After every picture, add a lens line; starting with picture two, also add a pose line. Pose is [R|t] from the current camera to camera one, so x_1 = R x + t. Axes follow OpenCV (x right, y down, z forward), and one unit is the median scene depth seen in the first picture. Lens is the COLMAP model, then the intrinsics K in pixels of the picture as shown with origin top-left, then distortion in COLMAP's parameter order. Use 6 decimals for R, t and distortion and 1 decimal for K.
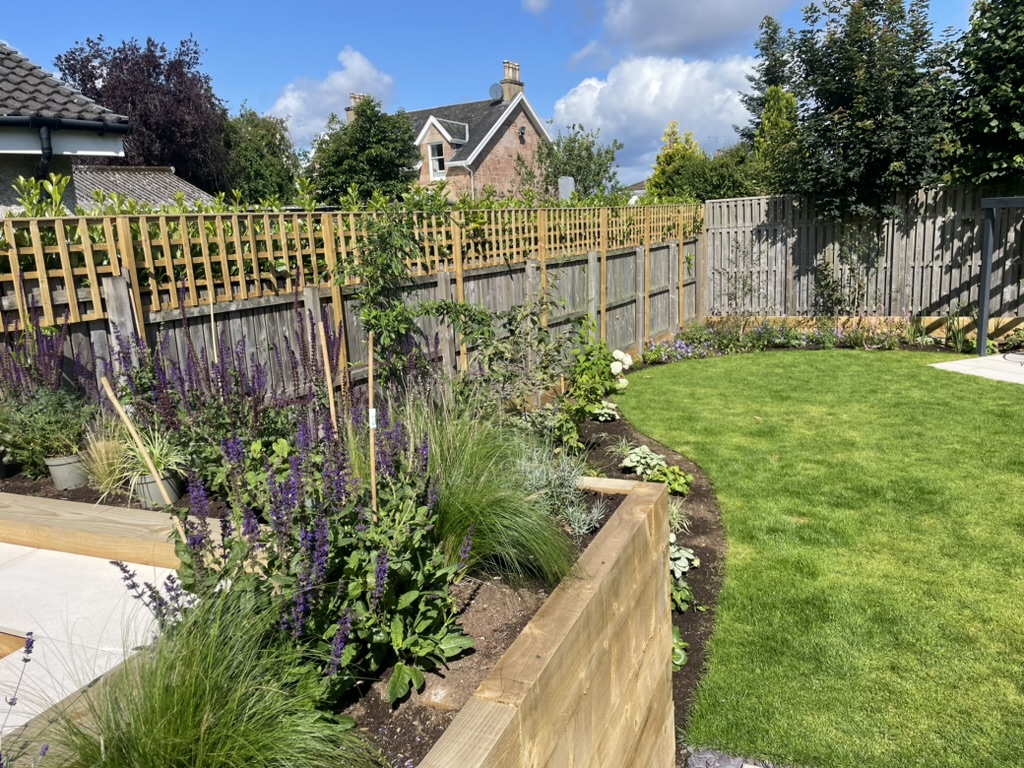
lens RADIAL K [[760.2, 0, 515.1], [0, 760.2, 377.2], [0, 0, 1]] dist [0.088247, -0.125017]
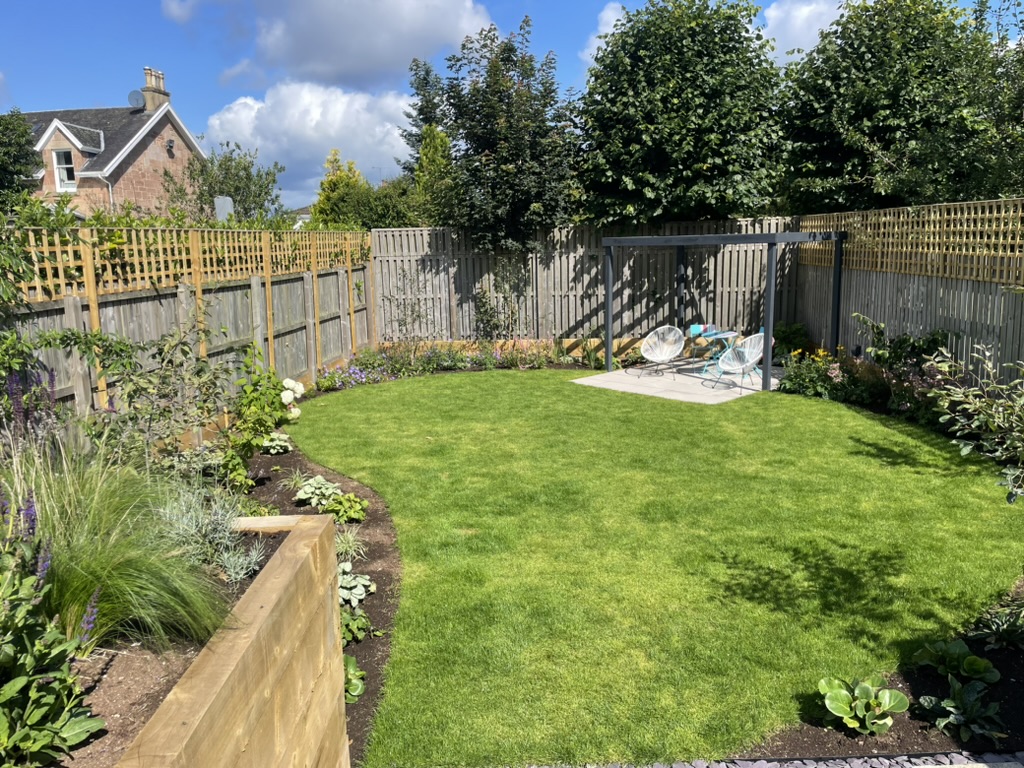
lens RADIAL K [[760.2, 0, 515.1], [0, 760.2, 377.2], [0, 0, 1]] dist [0.088247, -0.125017]
pose [[0.913524, -0.038989, 0.404911, 0.005702], [0.052454, 0.998376, -0.022208, -0.000846], [-0.403388, 0.041527, 0.914086, -0.002077]]
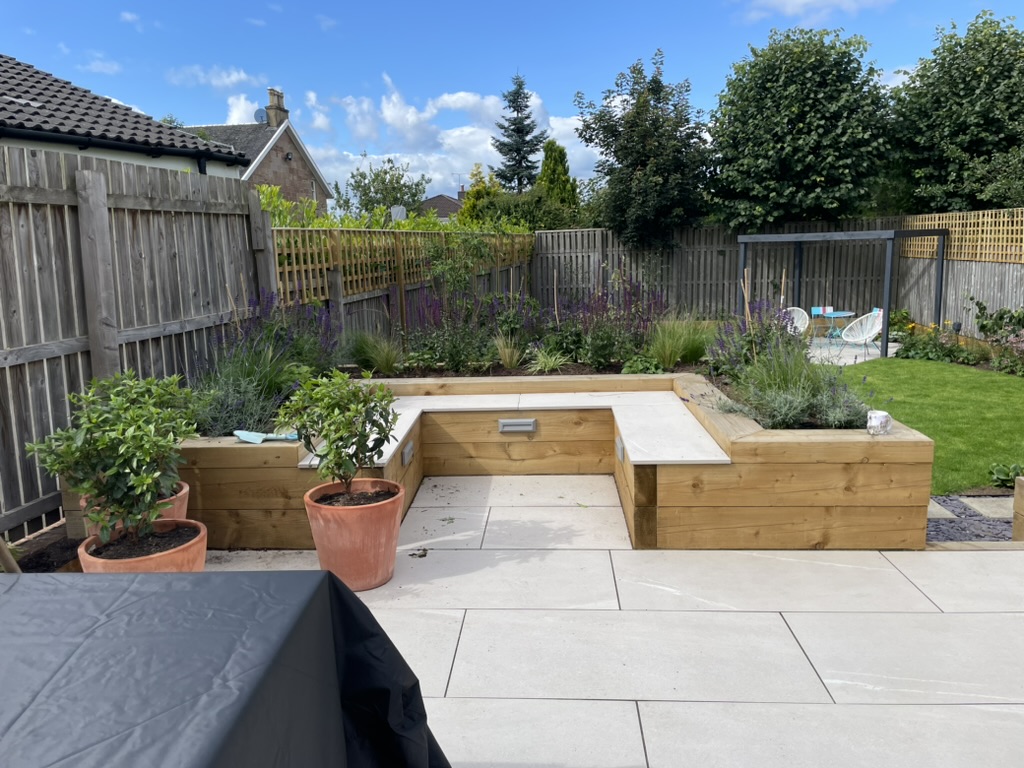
lens RADIAL K [[760.2, 0, 515.1], [0, 760.2, 377.2], [0, 0, 1]] dist [0.088247, -0.125017]
pose [[0.937725, -0.034798, 0.345631, -0.437231], [0.047303, 0.998493, -0.027809, 0.077712], [-0.344143, 0.042427, 0.937958, -0.278953]]
